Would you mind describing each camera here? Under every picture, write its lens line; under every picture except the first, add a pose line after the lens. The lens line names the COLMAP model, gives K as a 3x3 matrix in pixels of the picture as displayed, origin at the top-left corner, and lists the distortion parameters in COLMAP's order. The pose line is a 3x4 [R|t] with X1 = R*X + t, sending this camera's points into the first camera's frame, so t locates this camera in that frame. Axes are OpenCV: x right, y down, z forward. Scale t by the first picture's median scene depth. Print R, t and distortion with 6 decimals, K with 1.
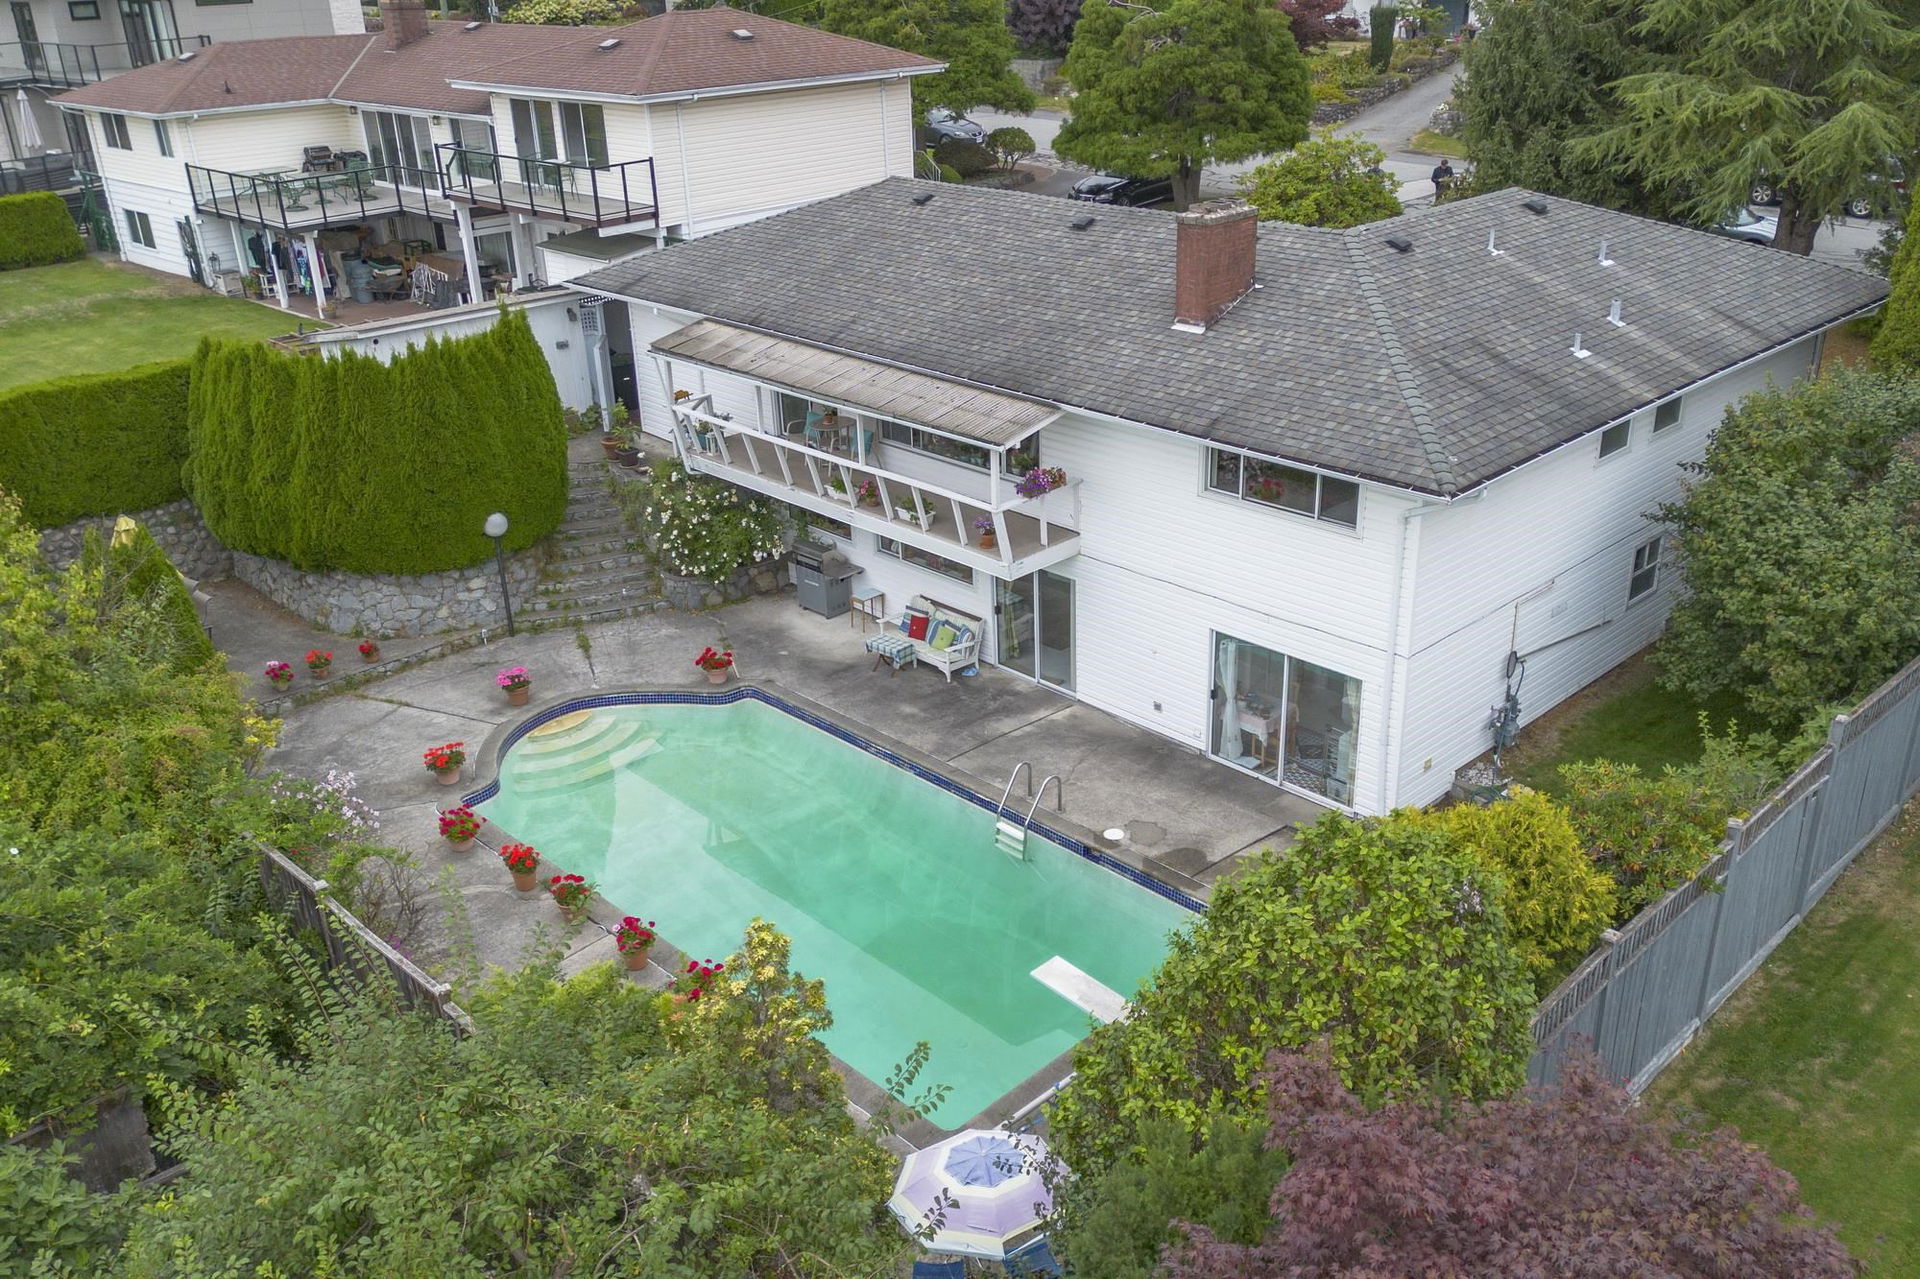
lens RADIAL K [[1588.1, 0, 960.0], [0, 1588.1, 639.5], [0, 0, 1]] dist [0.140021, -0.243238]
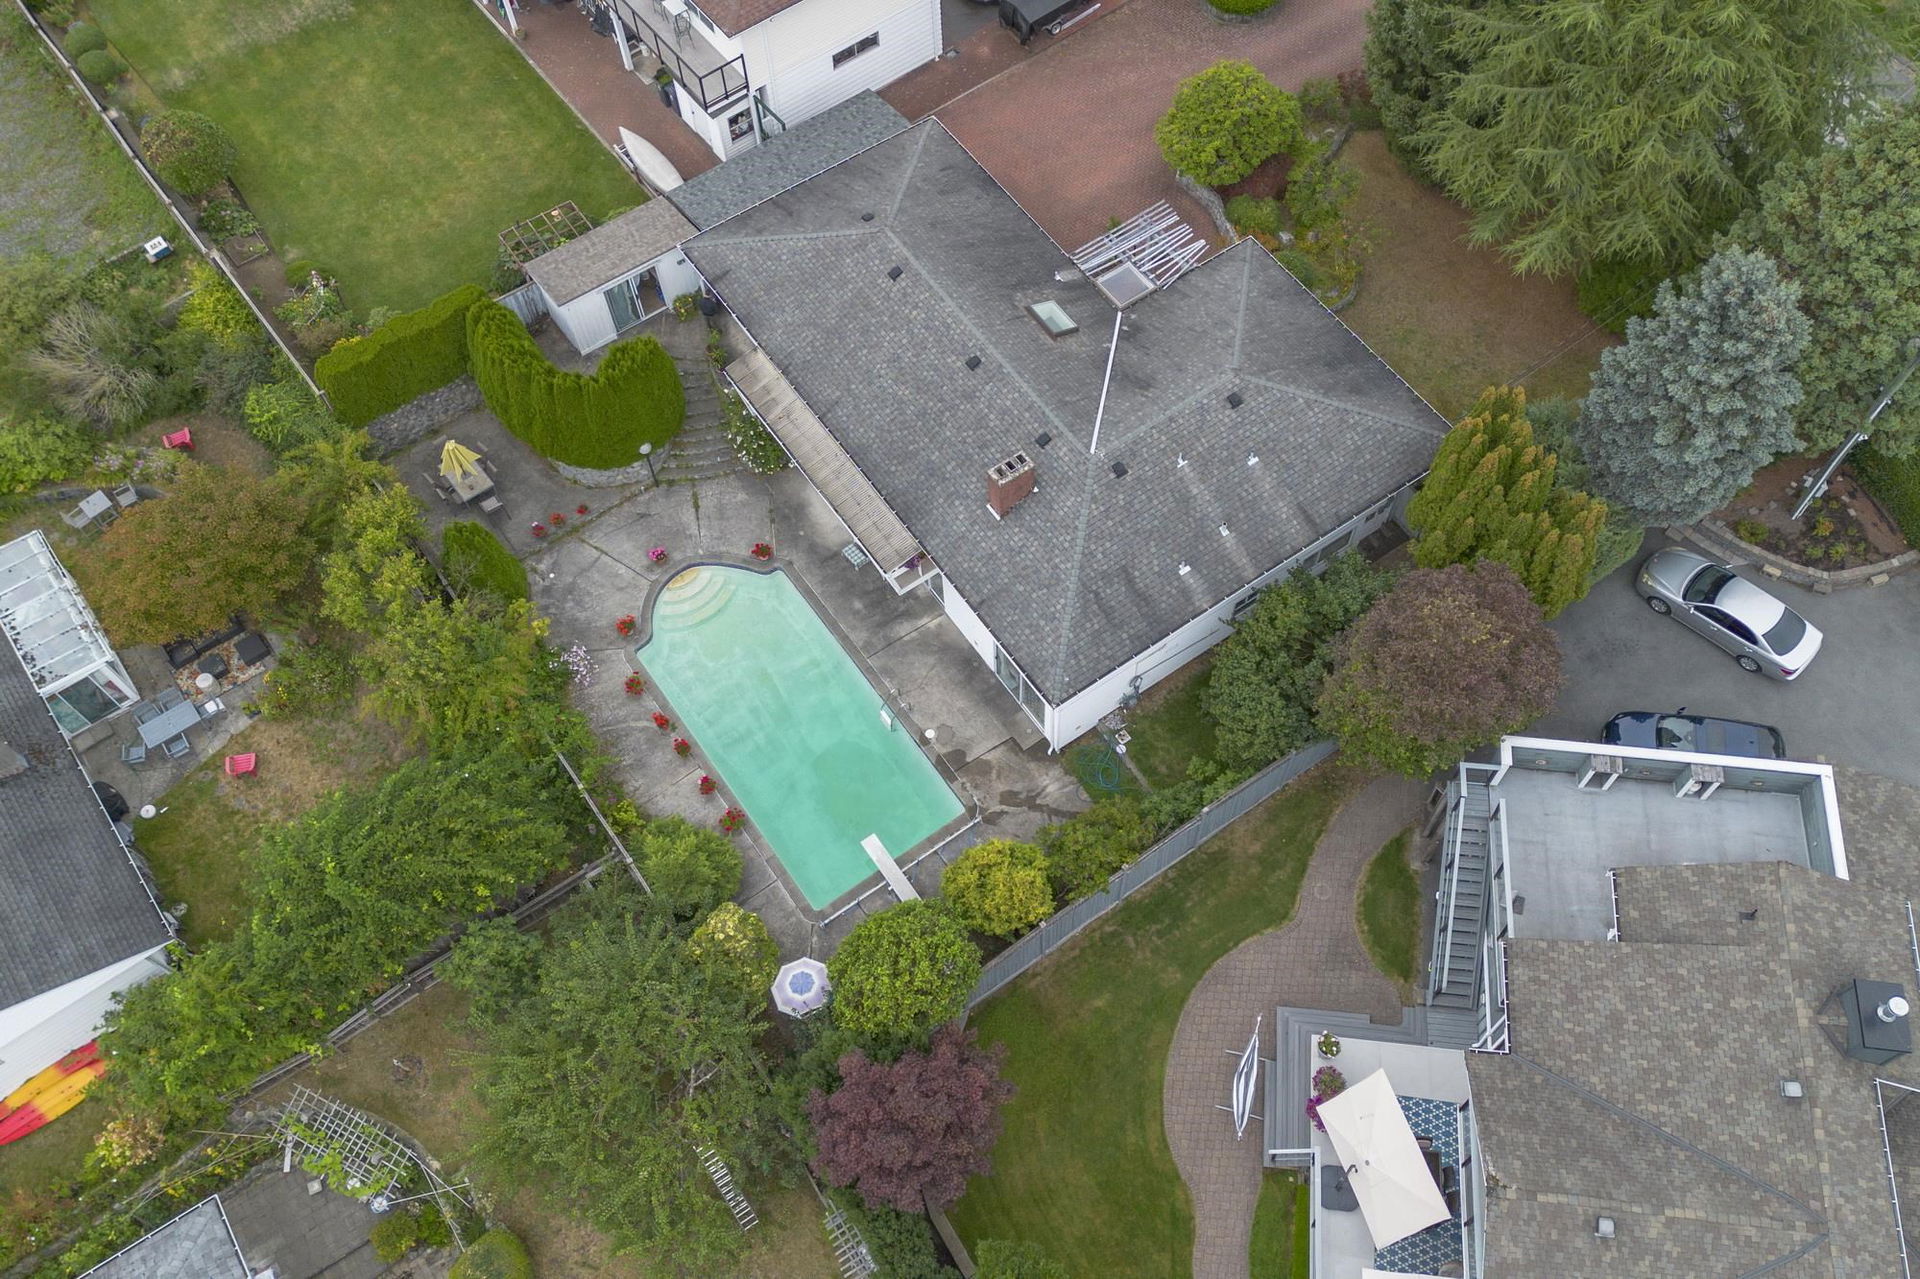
lens RADIAL K [[1603.5, 0, 969.4], [0, 1603.5, 640.2], [0, 0, 1]] dist [0.082213, -0.064767]
pose [[0.987839, 0.138529, -0.070596, 0.240881], [-0.066425, 0.786548, 0.613947, -1.108401], [0.140576, -0.601791, 0.786184, -0.523273]]
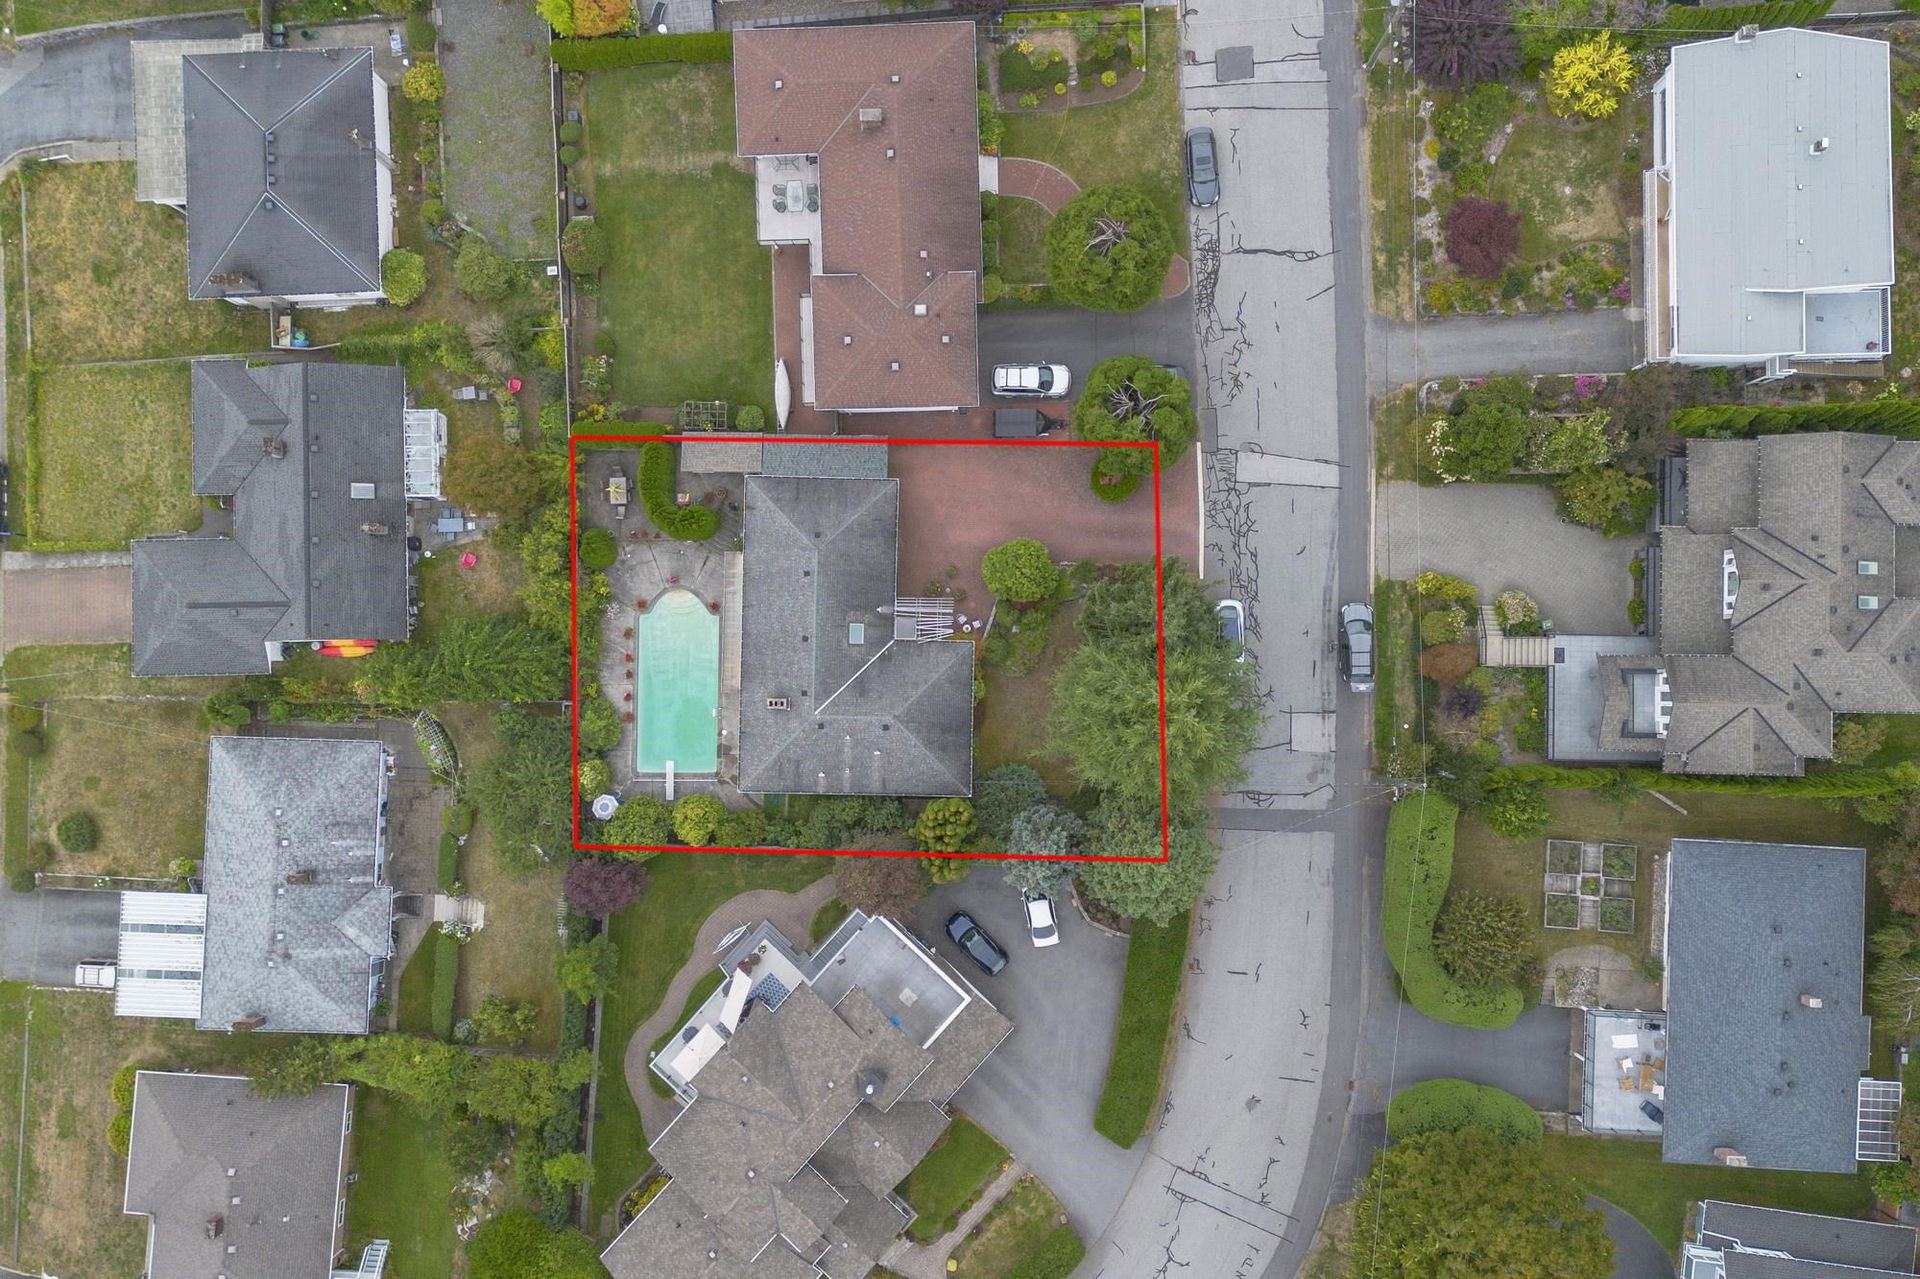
lens RADIAL K [[1588.1, 0, 960.0], [0, 1588.1, 639.5], [0, 0, 1]] dist [0.140021, -0.243238]
pose [[0.710120, 0.704071, -0.003601, 0.355250], [-0.281819, 0.288920, 0.914933, -3.831375], [0.645219, -0.648698, 0.403589, -0.246559]]
